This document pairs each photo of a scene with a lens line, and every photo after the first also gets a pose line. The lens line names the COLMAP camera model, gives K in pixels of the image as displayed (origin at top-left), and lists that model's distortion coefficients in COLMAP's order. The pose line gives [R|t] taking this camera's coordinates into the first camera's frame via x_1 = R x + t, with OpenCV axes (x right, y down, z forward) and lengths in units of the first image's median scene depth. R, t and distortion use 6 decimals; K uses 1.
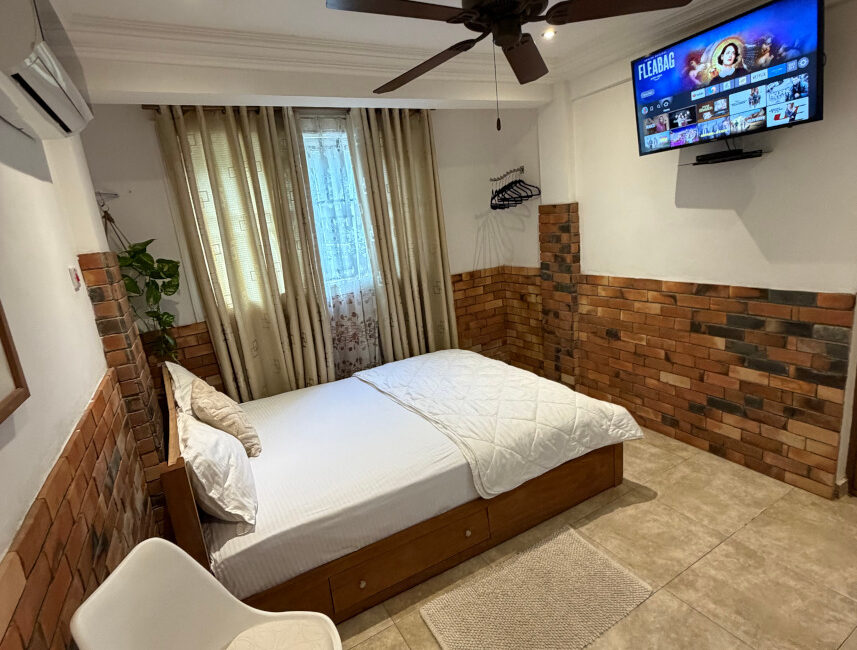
lens RADIAL K [[460.1, 0, 425.8], [0, 460.1, 326.0], [0, 0, 1]] dist [0.000319, -0.000622]
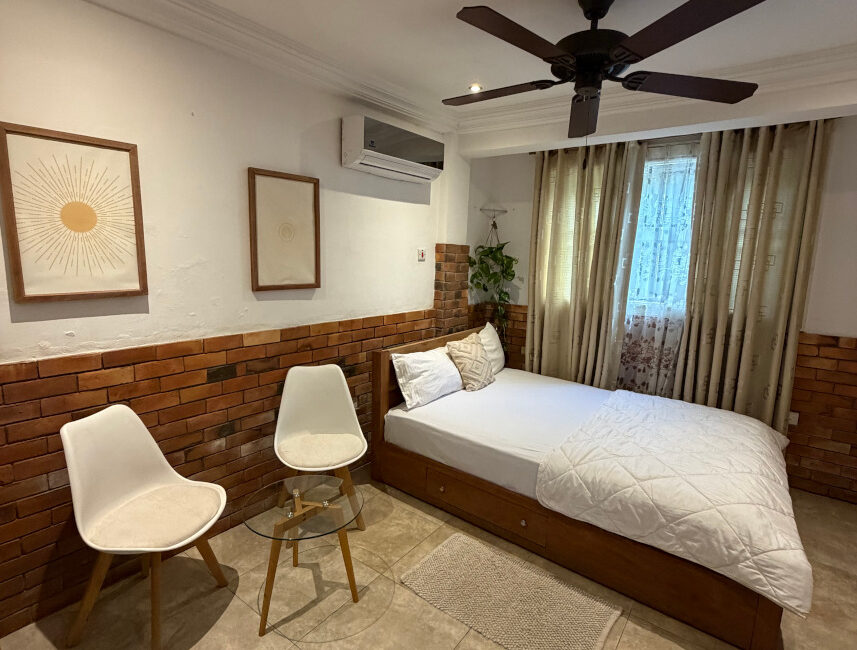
lens RADIAL K [[460.1, 0, 431.3], [0, 460.1, 327.0], [0, 0, 1]] dist [0.000319, -0.000622]
pose [[0.391173, 0.262027, -0.882228, 0.740424], [-0.283914, 0.946215, 0.155147, -0.094650], [0.875430, 0.189787, 0.444526, 0.183783]]
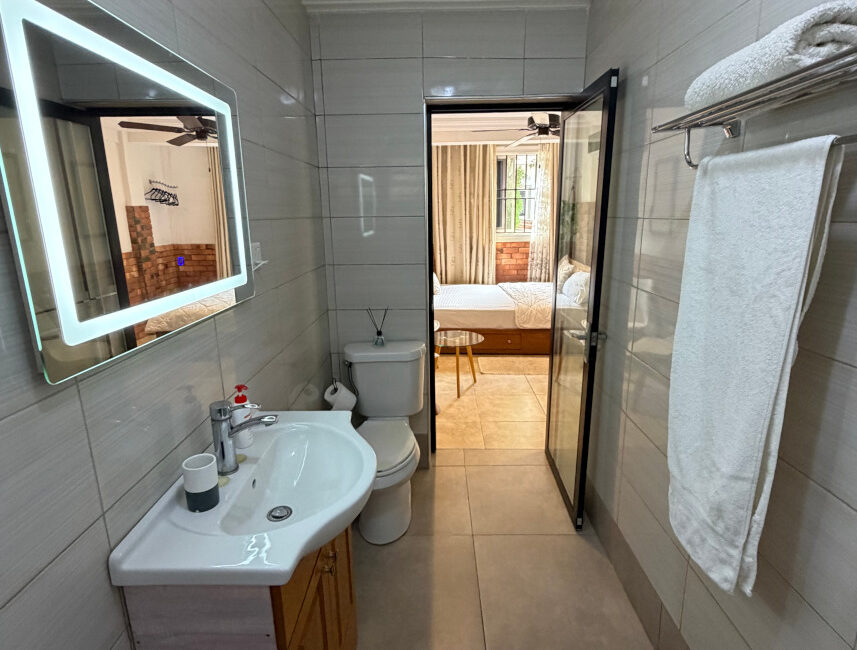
lens RADIAL K [[460.1, 0, 431.2], [0, 460.1, 328.3], [0, 0, 1]] dist [0.000319, -0.000622]
pose [[0.864903, 0.216726, -0.452739, 0.667070], [-0.195056, 0.976211, 0.094681, 0.210119], [0.462489, 0.006420, 0.886602, -1.063919]]
